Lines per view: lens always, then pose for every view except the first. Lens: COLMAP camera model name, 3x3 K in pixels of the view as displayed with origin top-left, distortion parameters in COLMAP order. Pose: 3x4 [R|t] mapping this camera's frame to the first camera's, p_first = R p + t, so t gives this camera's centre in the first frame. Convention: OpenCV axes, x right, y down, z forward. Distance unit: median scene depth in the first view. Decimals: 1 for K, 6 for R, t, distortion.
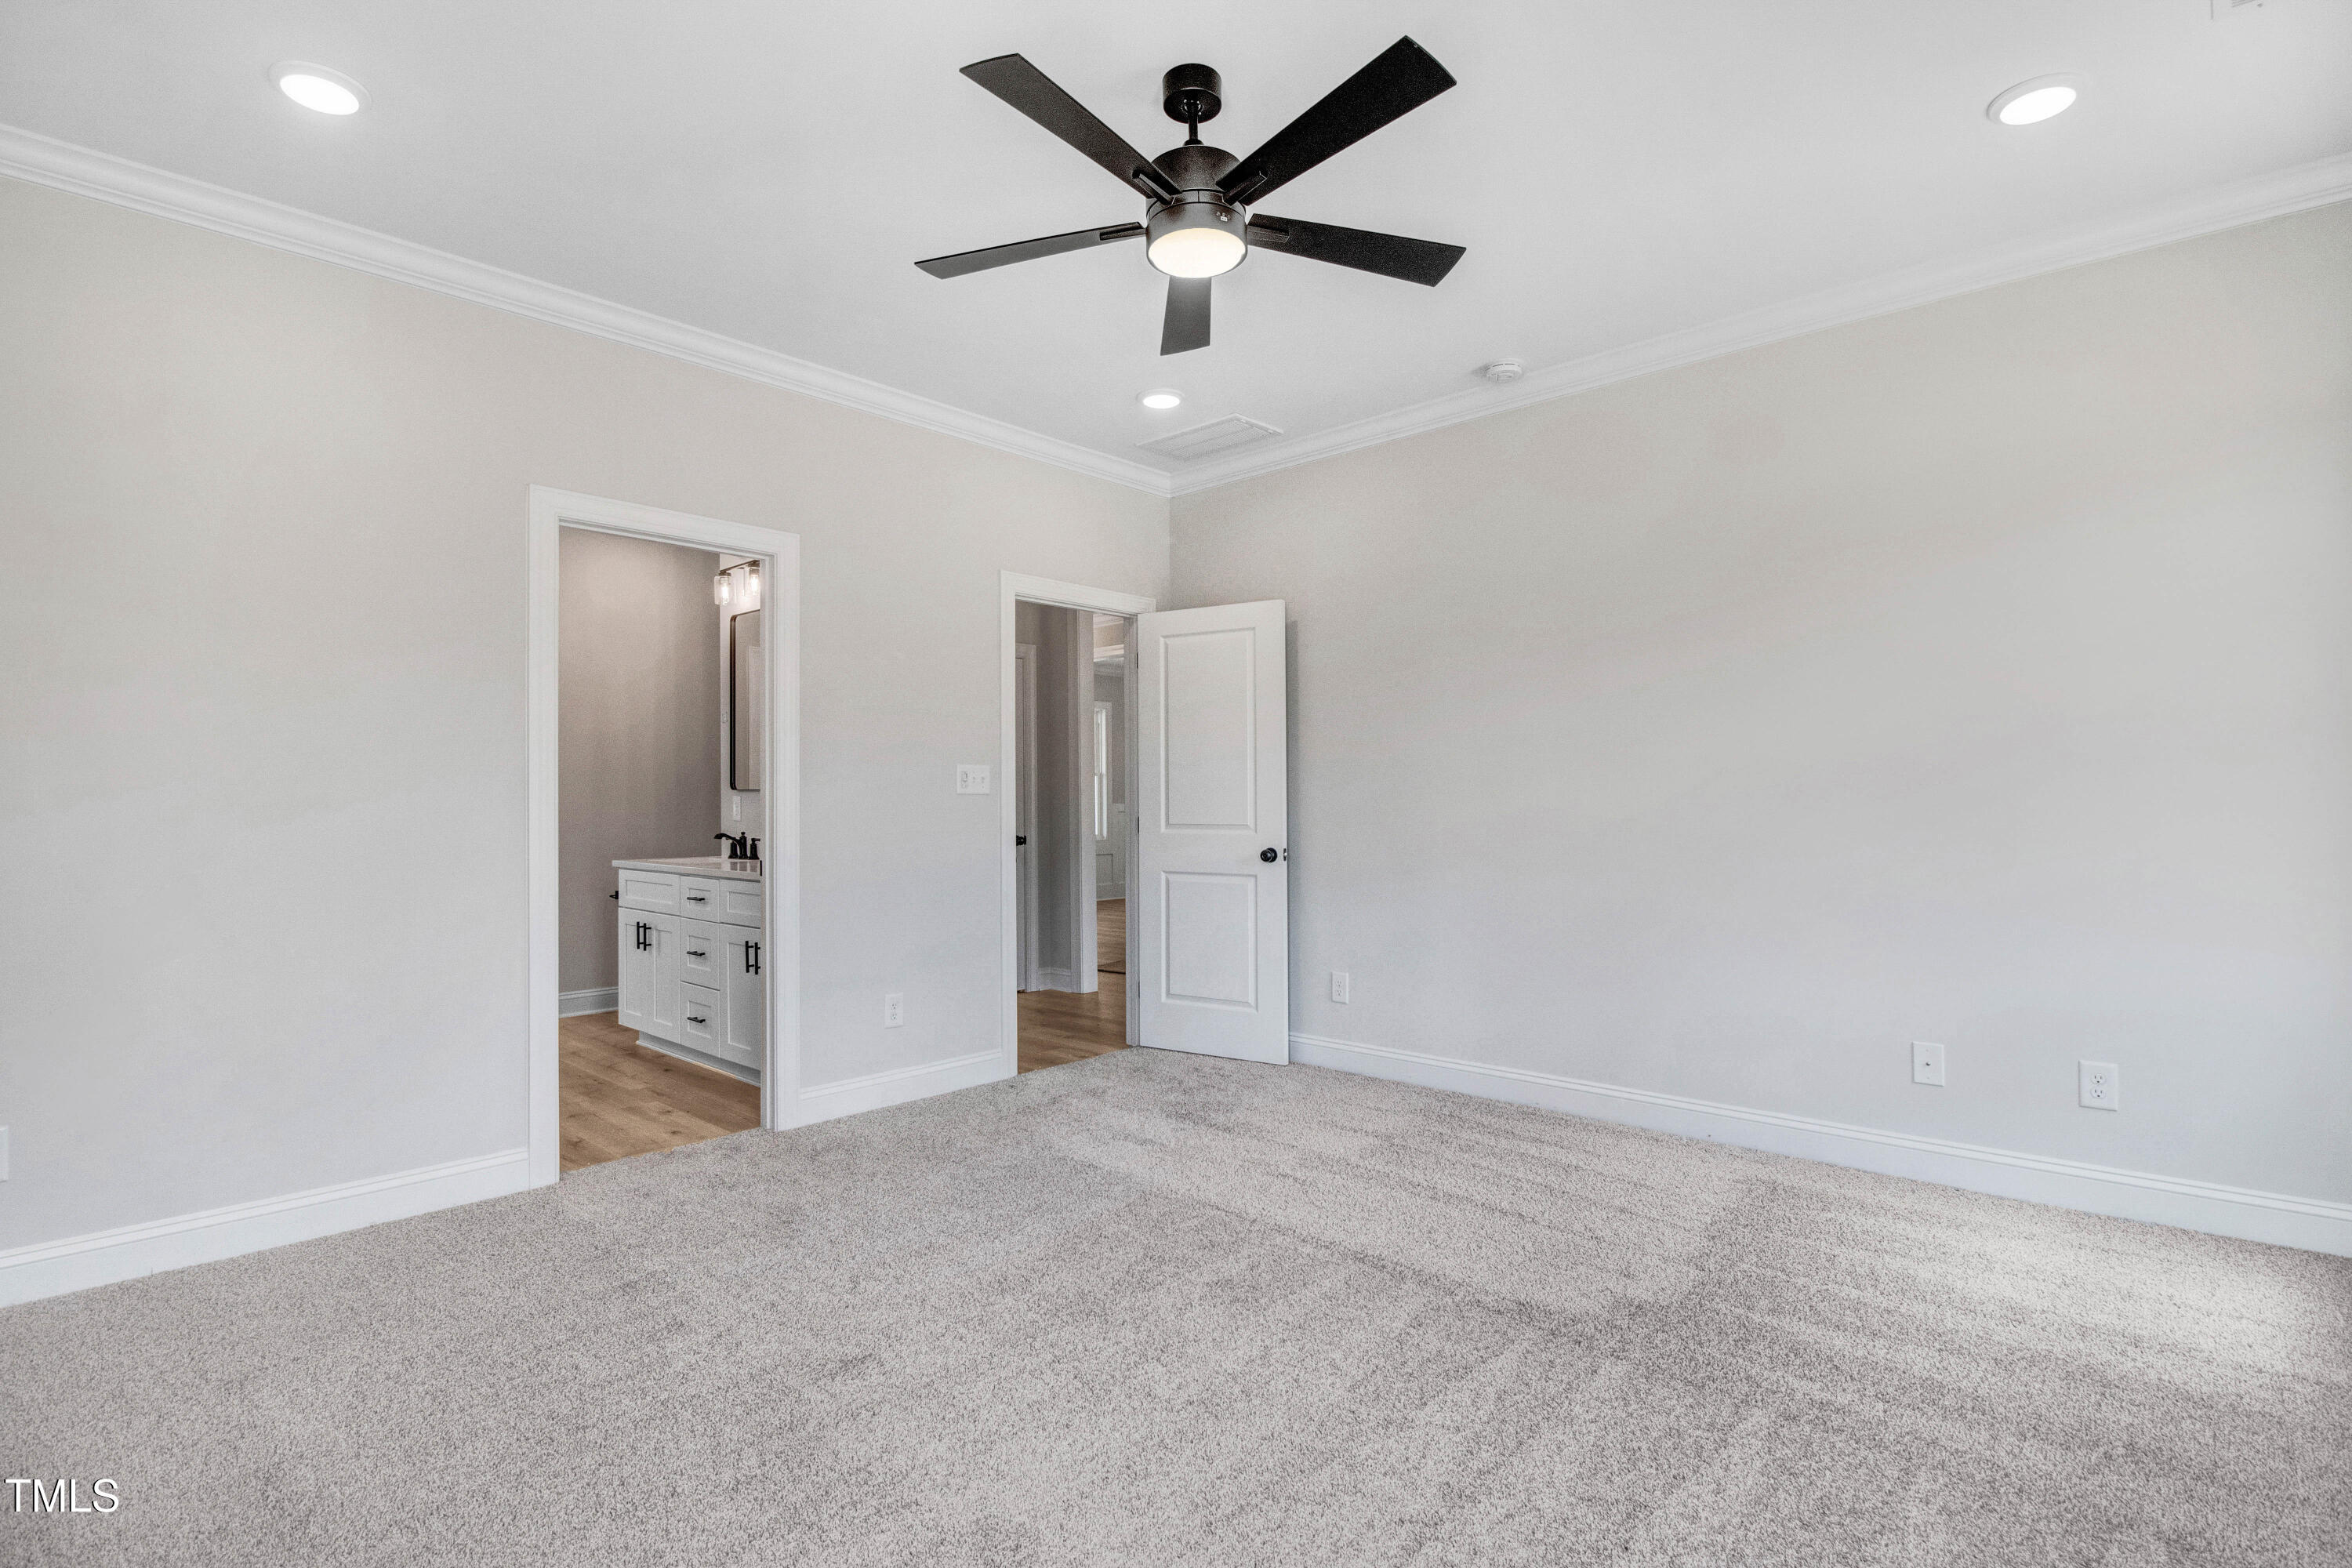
lens RADIAL K [[1125.4, 0, 1176.0], [0, 1125.4, 784.0], [0, 0, 1]] dist [-0.000396, -0.000110]
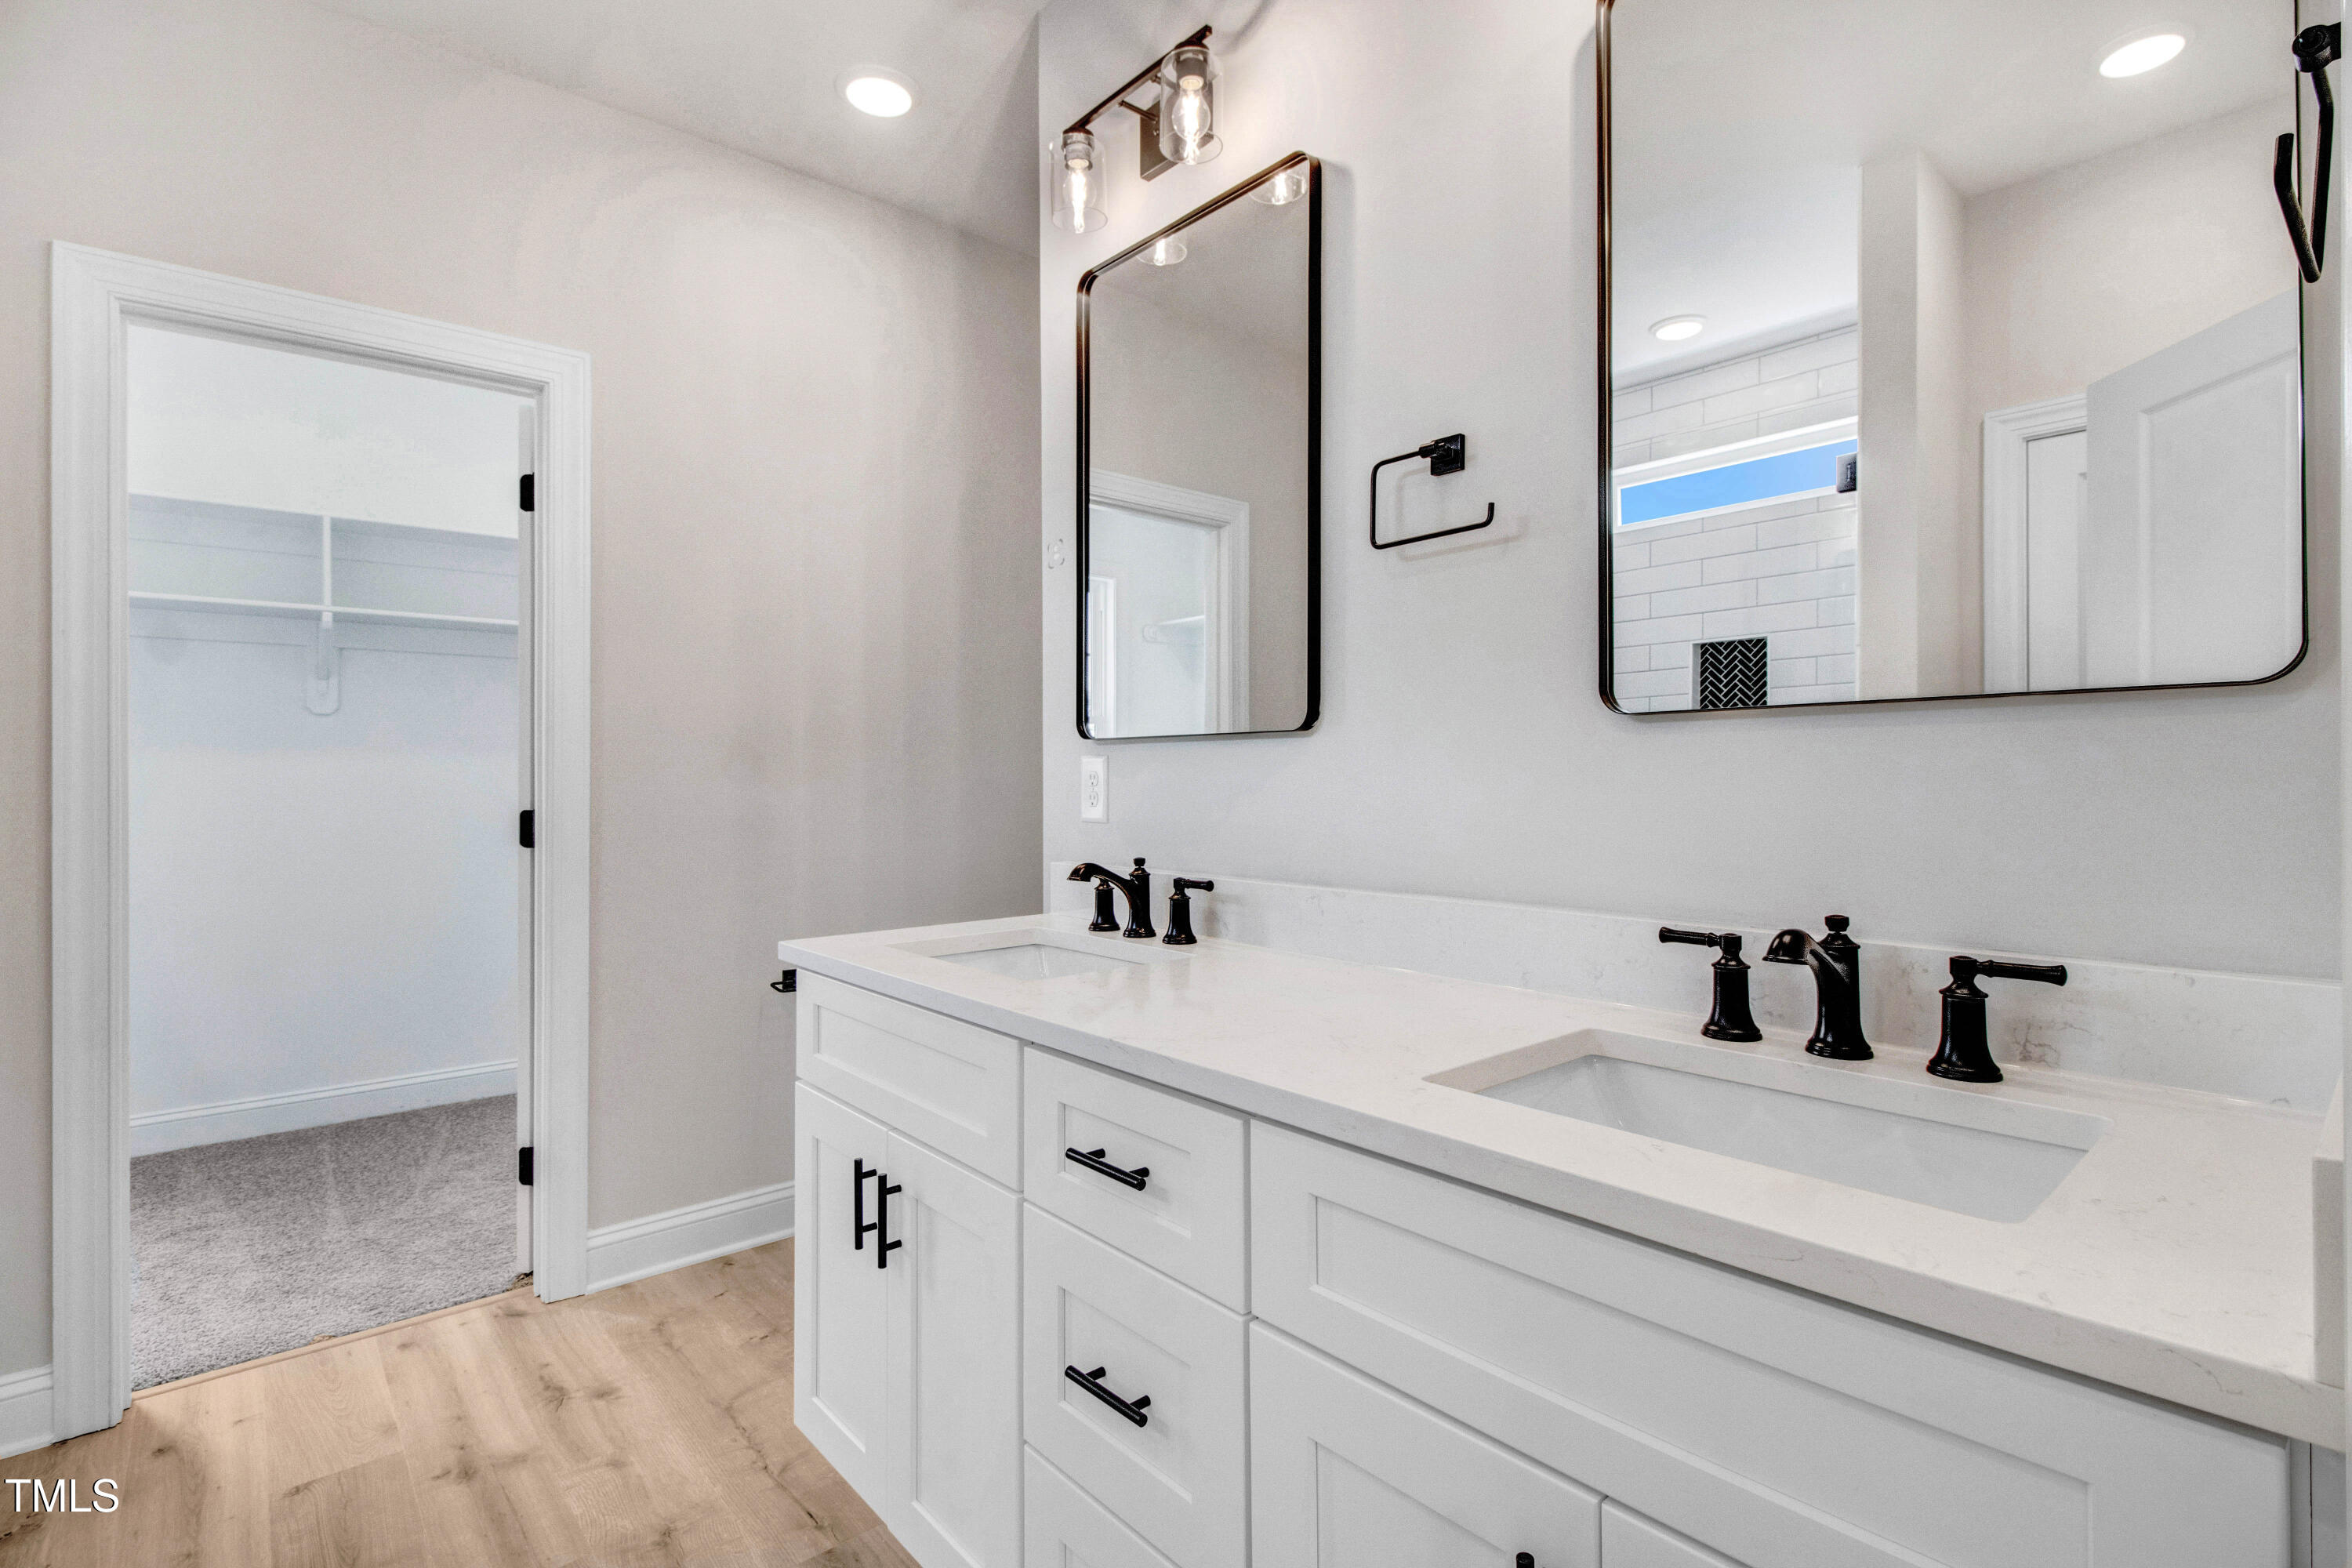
lens RADIAL K [[1125.4, 0, 1176.0], [0, 1125.4, 784.0], [0, 0, 1]] dist [-0.000396, -0.000110]
pose [[0.991175, 0.011045, -0.132096, -0.328574], [-0.008859, 0.999814, 0.017119, 0.013935], [0.132260, -0.015798, 0.991089, 0.661310]]
